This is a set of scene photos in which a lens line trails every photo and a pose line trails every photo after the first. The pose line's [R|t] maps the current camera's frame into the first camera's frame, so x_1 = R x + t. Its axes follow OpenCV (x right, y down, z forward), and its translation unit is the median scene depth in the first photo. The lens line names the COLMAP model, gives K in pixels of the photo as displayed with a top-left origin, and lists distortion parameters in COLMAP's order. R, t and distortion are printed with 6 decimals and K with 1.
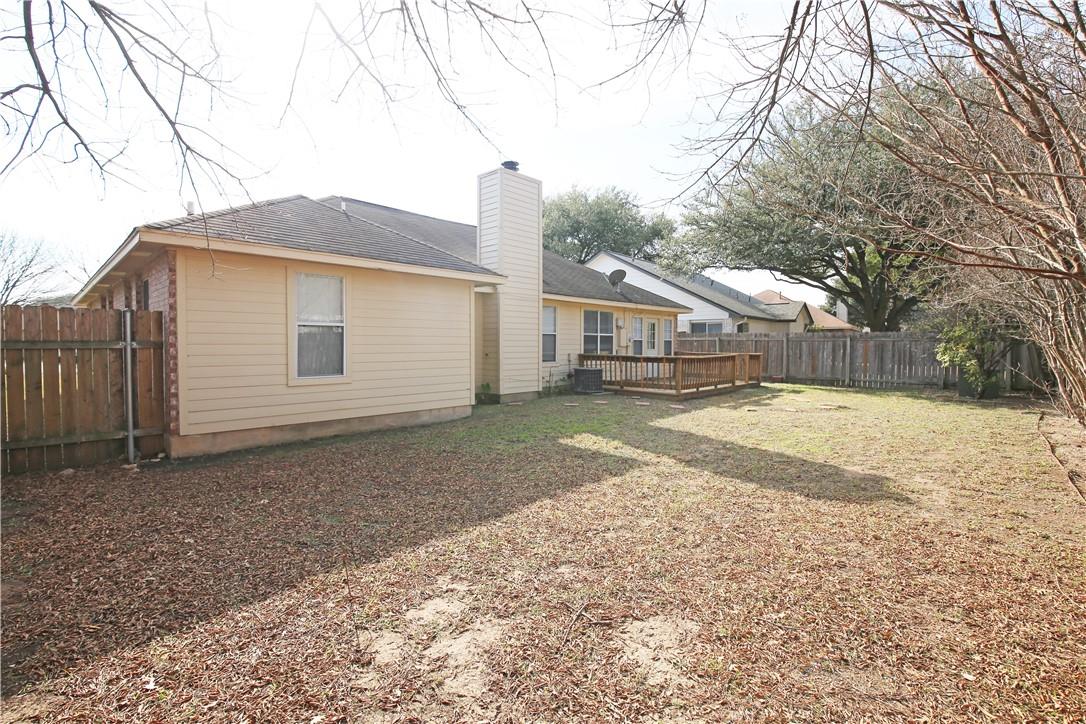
lens RADIAL K [[497.0, 0, 543.5], [0, 497.0, 361.6], [0, 0, 1]] dist [-0.034632, 0.005440]
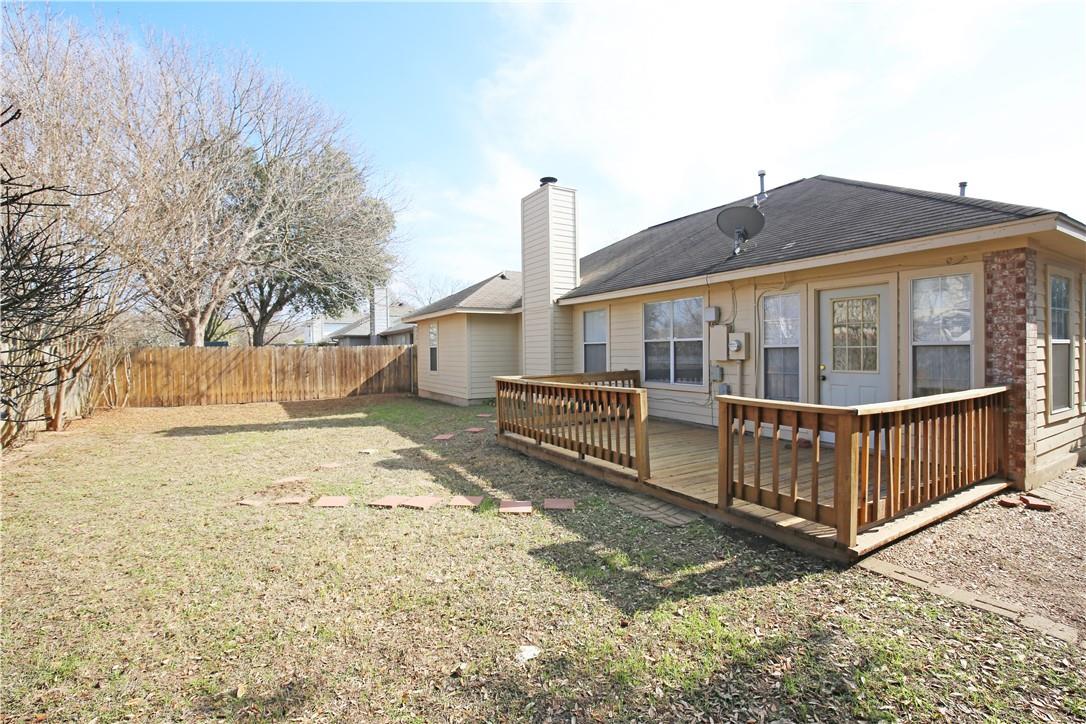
lens RADIAL K [[497.0, 0, 543.5], [0, 497.0, 353.8], [0, 0, 1]] dist [-0.034632, 0.005440]
pose [[-0.258682, 0.010647, -0.965904, 0.800710], [-0.023146, 0.999584, 0.017217, -0.049083], [0.965685, 0.026811, -0.258328, 1.096928]]
